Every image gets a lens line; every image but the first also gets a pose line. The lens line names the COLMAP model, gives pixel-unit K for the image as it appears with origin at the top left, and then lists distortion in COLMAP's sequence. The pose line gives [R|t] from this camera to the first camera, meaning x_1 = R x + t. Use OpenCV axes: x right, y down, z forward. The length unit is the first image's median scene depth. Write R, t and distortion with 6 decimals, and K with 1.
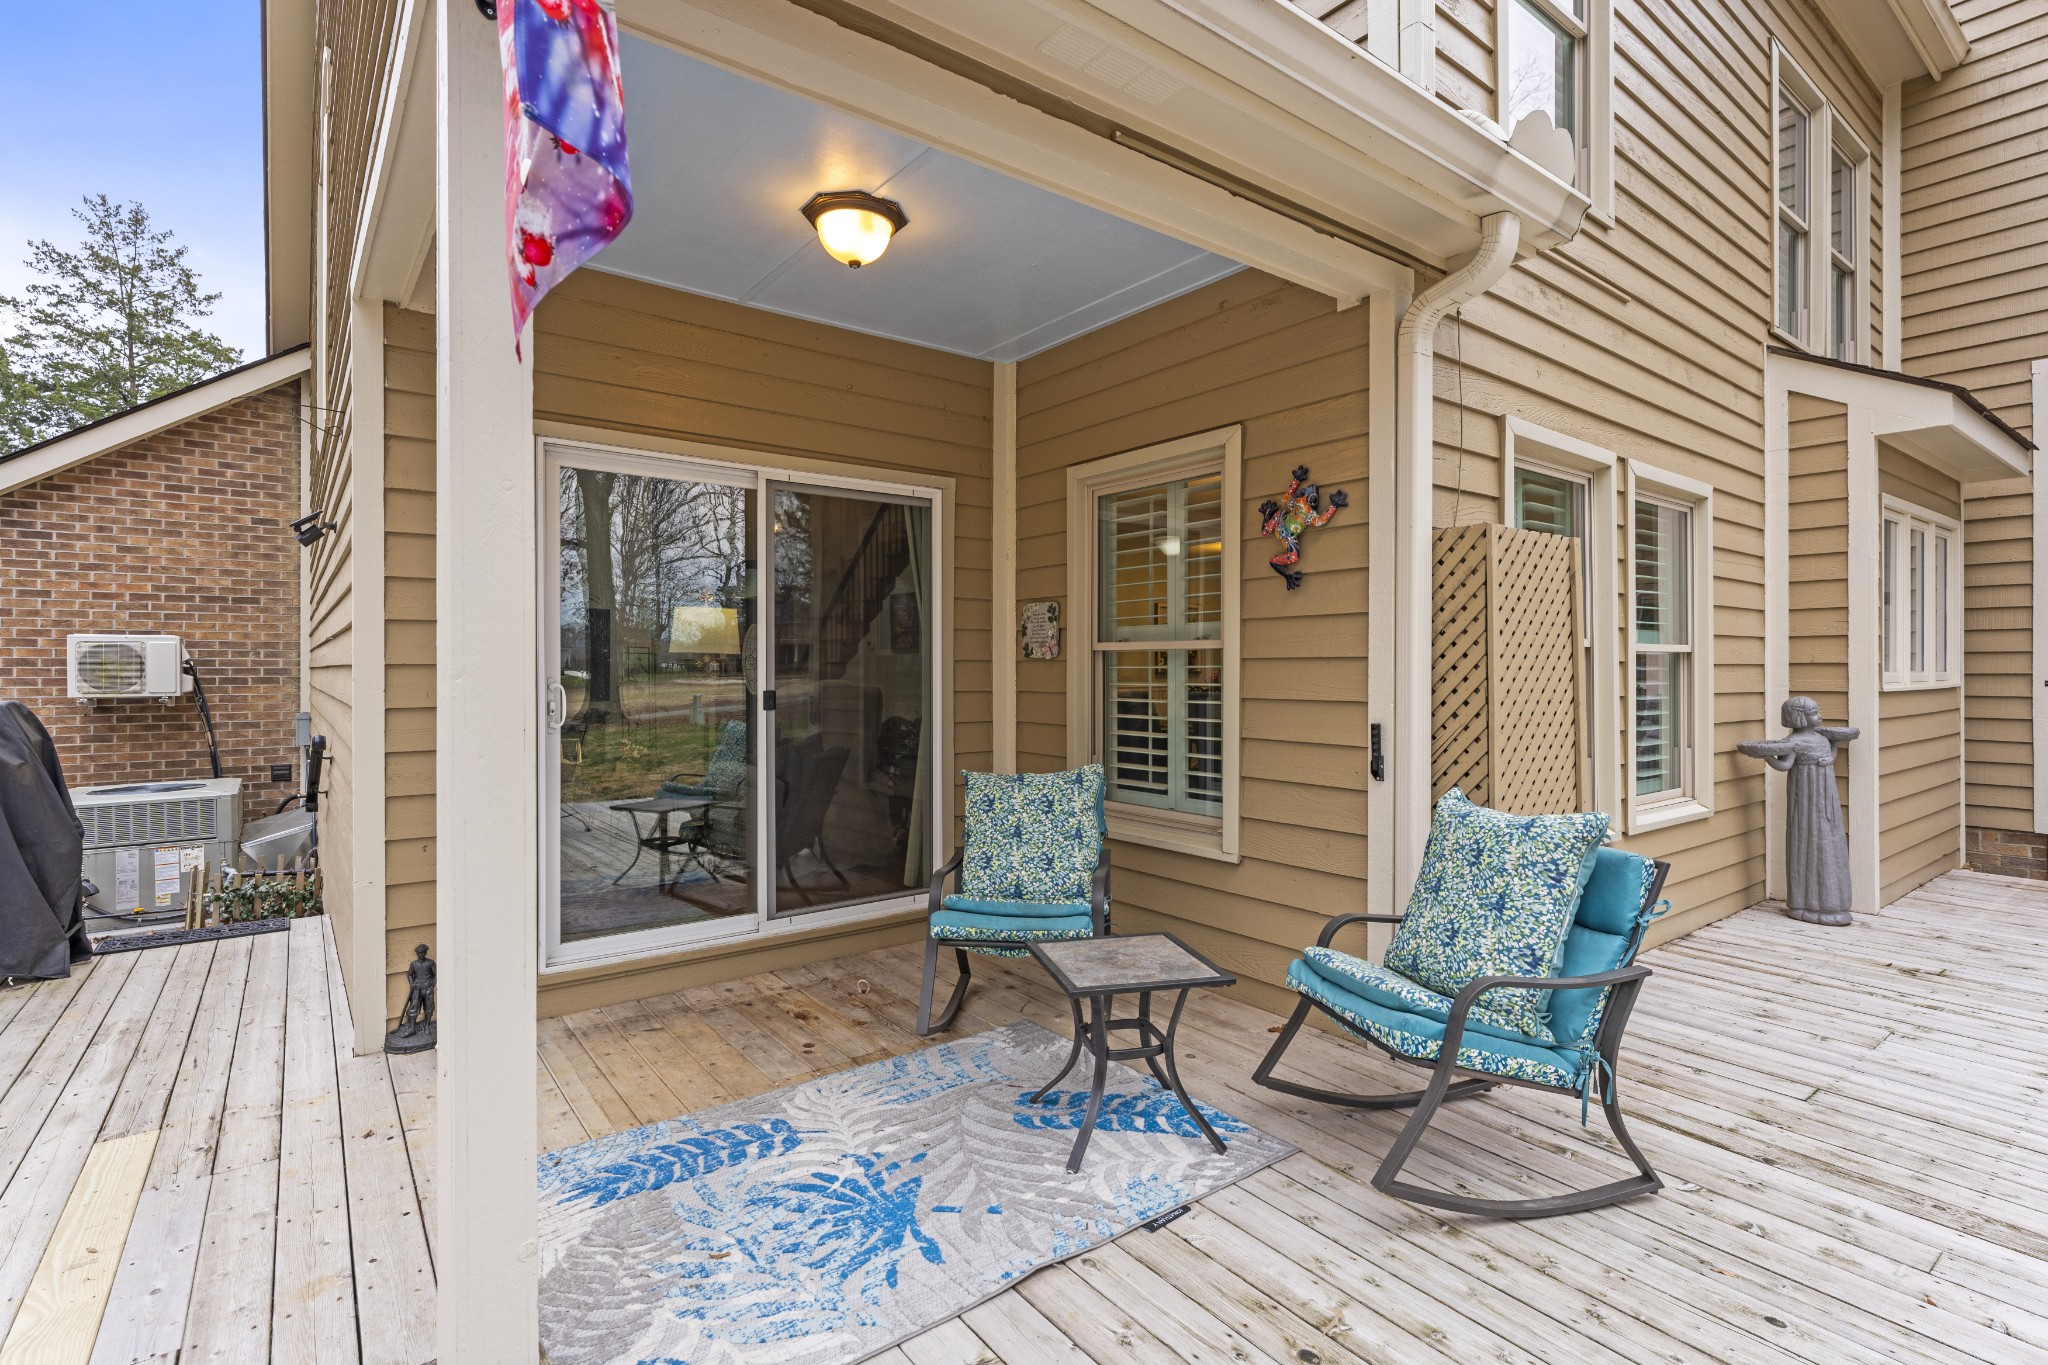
lens RADIAL K [[964.0, 0, 1020.4], [0, 964.0, 680.1], [0, 0, 1]] dist [-0.000361, -0.000036]
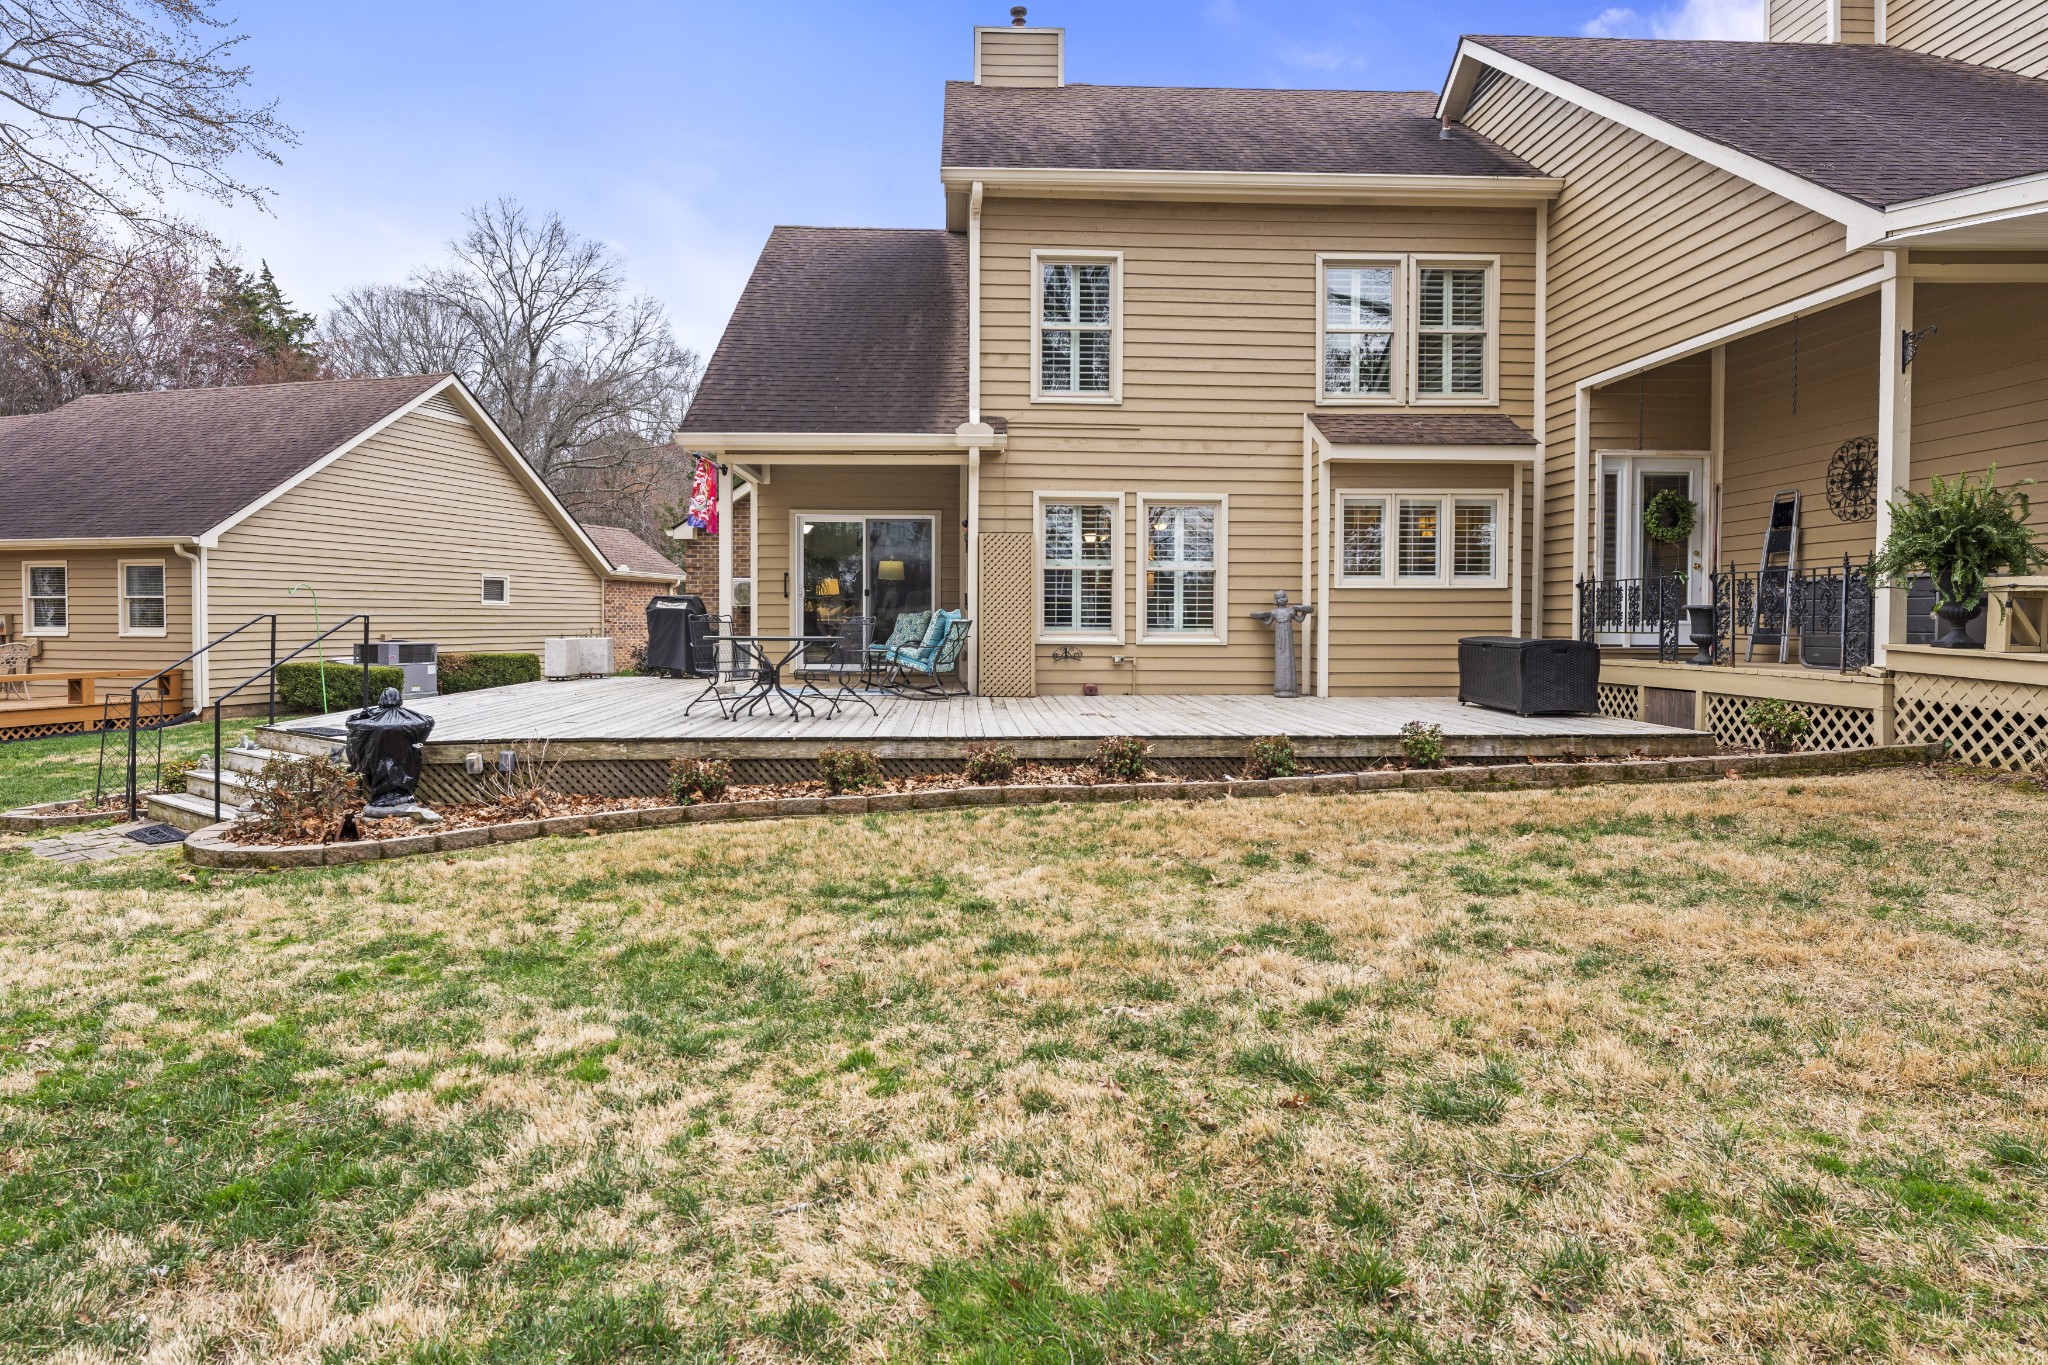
lens RADIAL K [[1182.7, 0, 1001.9], [0, 1182.7, 636.0], [0, 0, 1]] dist [0.003118, 0.000470]
pose [[0.818059, 0.010684, -0.575036, 2.434086], [-0.010363, 0.999939, 0.003836, 0.152216], [0.575042, 0.002821, 0.818119, -1.957924]]
